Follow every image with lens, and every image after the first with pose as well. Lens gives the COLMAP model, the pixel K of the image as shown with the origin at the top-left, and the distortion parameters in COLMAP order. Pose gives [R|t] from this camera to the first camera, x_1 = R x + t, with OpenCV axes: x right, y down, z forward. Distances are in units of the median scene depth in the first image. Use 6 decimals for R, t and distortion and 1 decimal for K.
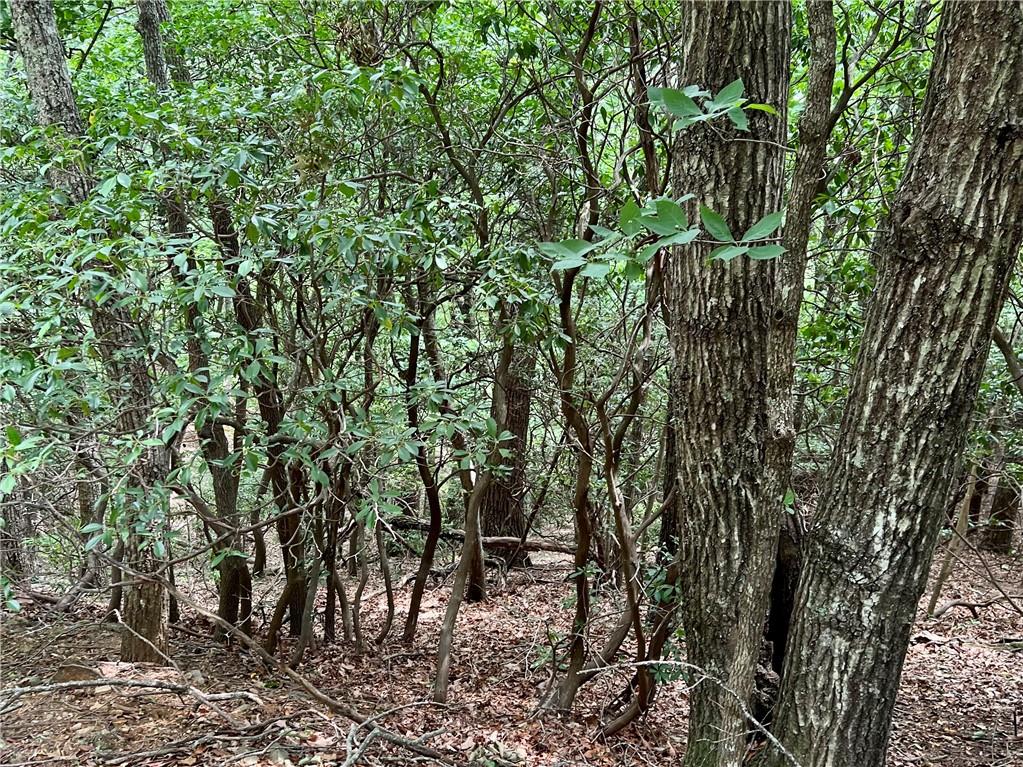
lens RADIAL K [[859.4, 0, 508.8], [0, 859.4, 379.7], [0, 0, 1]] dist [-0.044220, 0.004190]
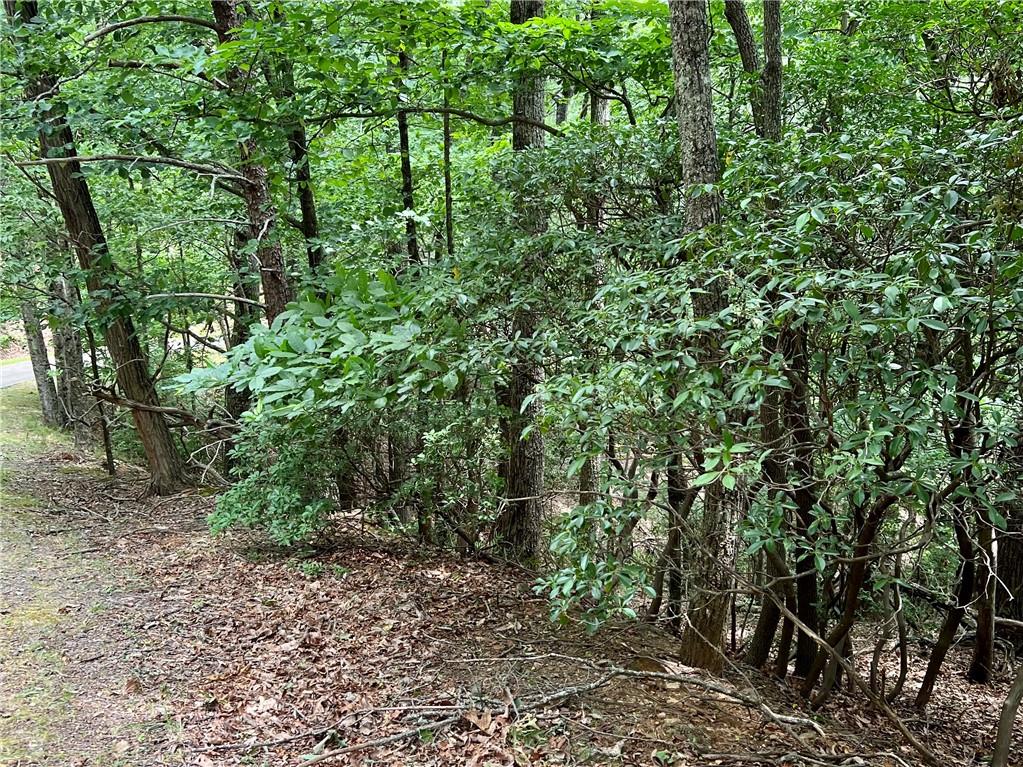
lens RADIAL K [[859.4, 0, 510.9], [0, 859.4, 385.1], [0, 0, 1]] dist [-0.044220, 0.004190]
pose [[0.904280, 0.101024, -0.414815, -0.529264], [-0.120618, 0.992472, -0.021236, 0.073981], [0.409547, 0.069238, 0.909658, -0.191385]]
